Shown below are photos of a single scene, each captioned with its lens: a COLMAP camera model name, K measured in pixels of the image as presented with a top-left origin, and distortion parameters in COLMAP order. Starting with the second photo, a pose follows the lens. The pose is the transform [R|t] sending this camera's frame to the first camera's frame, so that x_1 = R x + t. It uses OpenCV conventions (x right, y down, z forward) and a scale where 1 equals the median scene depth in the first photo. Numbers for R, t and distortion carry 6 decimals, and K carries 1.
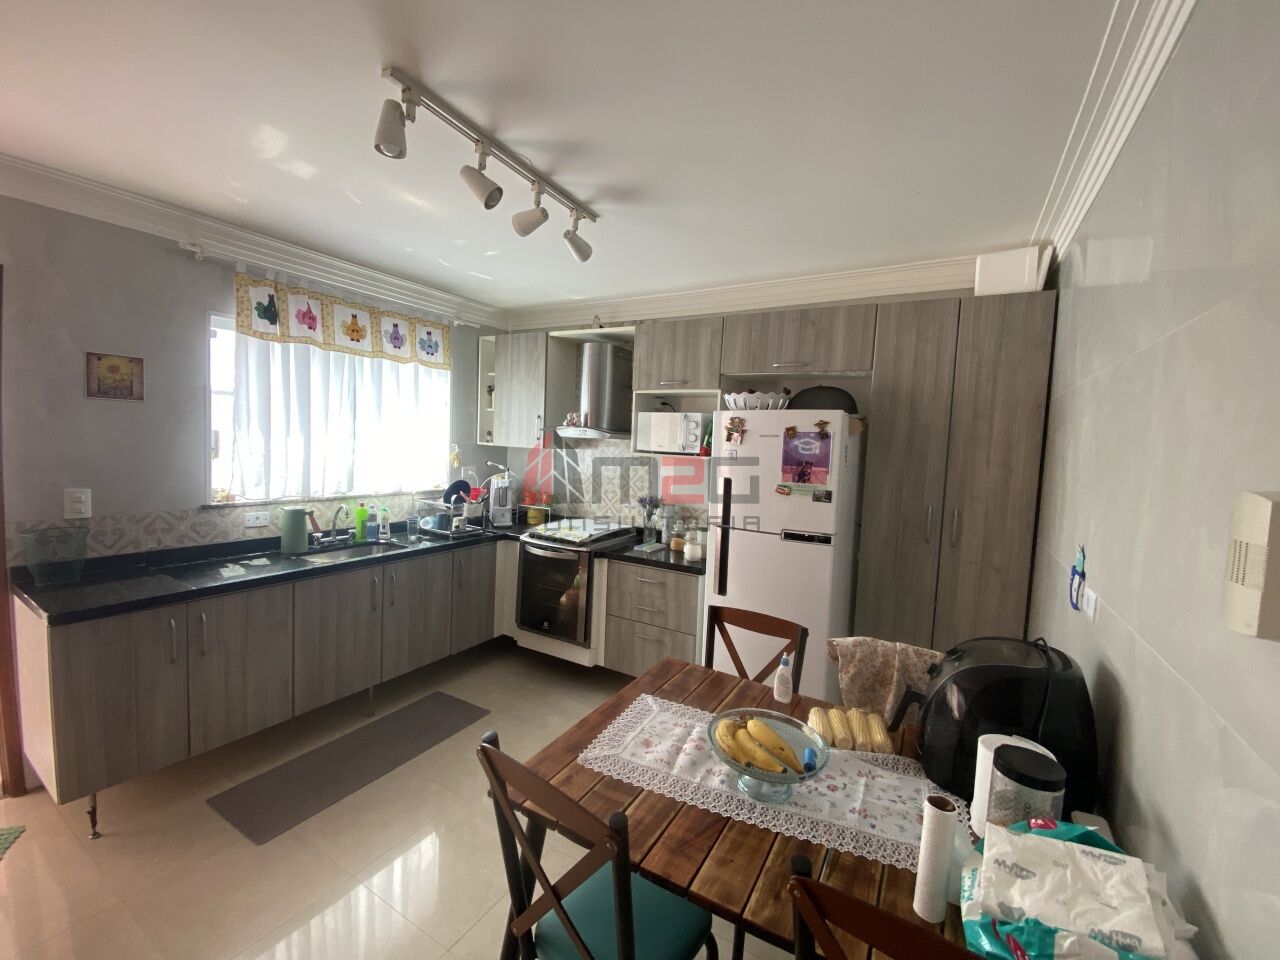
lens RADIAL K [[507.4, 0, 662.9], [0, 507.4, 477.1], [0, 0, 1]] dist [0.082293, -0.026355]
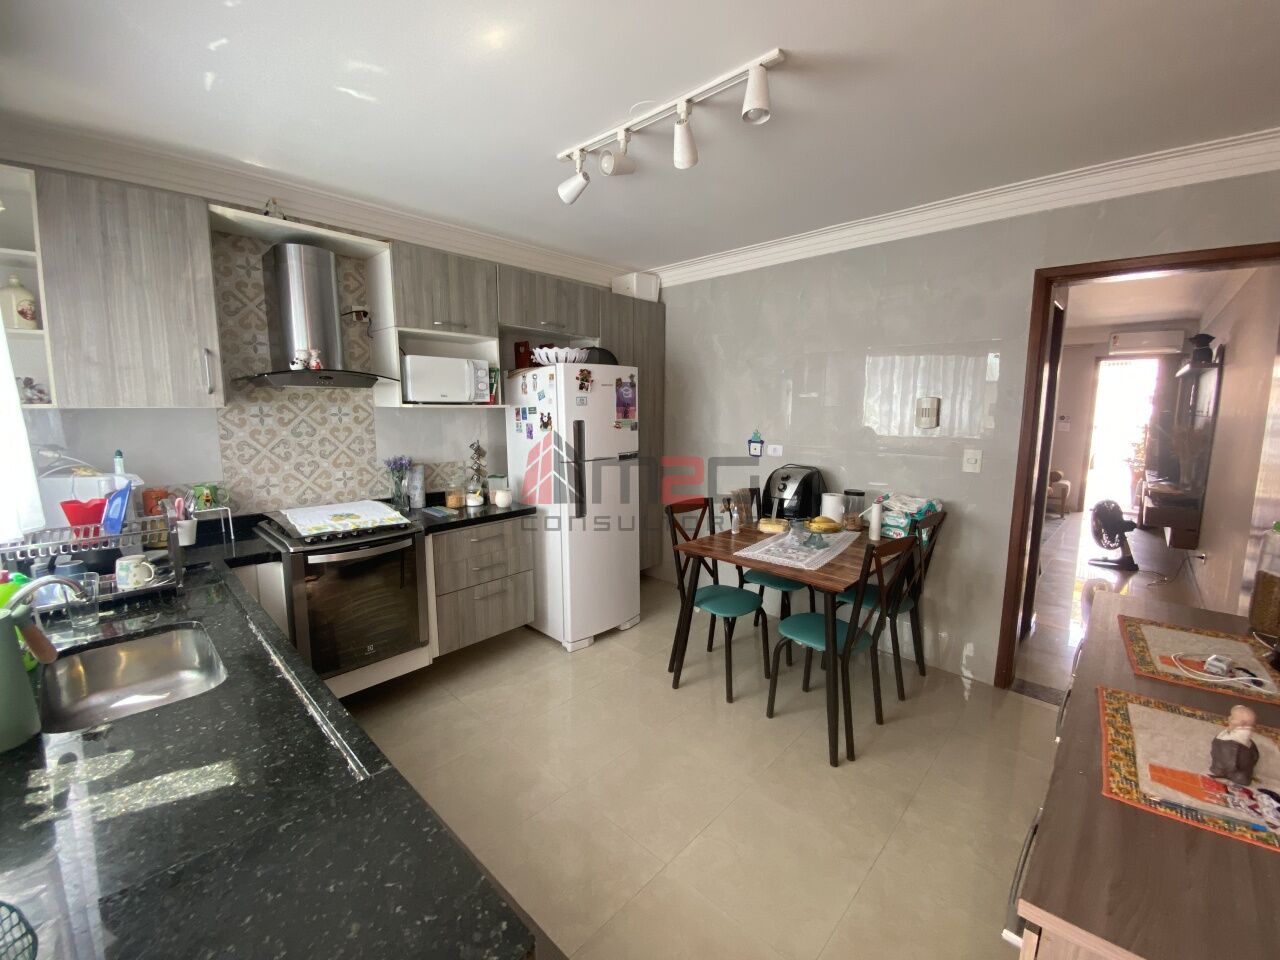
lens RADIAL K [[522.0, 0, 641.2], [0, 522.0, 471.5], [0, 0, 1]] dist [0.045431, -0.029700]
pose [[0.256359, -0.169601, 0.951586, -0.828900], [0.073566, 0.985054, 0.155747, -0.049692], [-0.963778, 0.030077, 0.265004, 0.437356]]
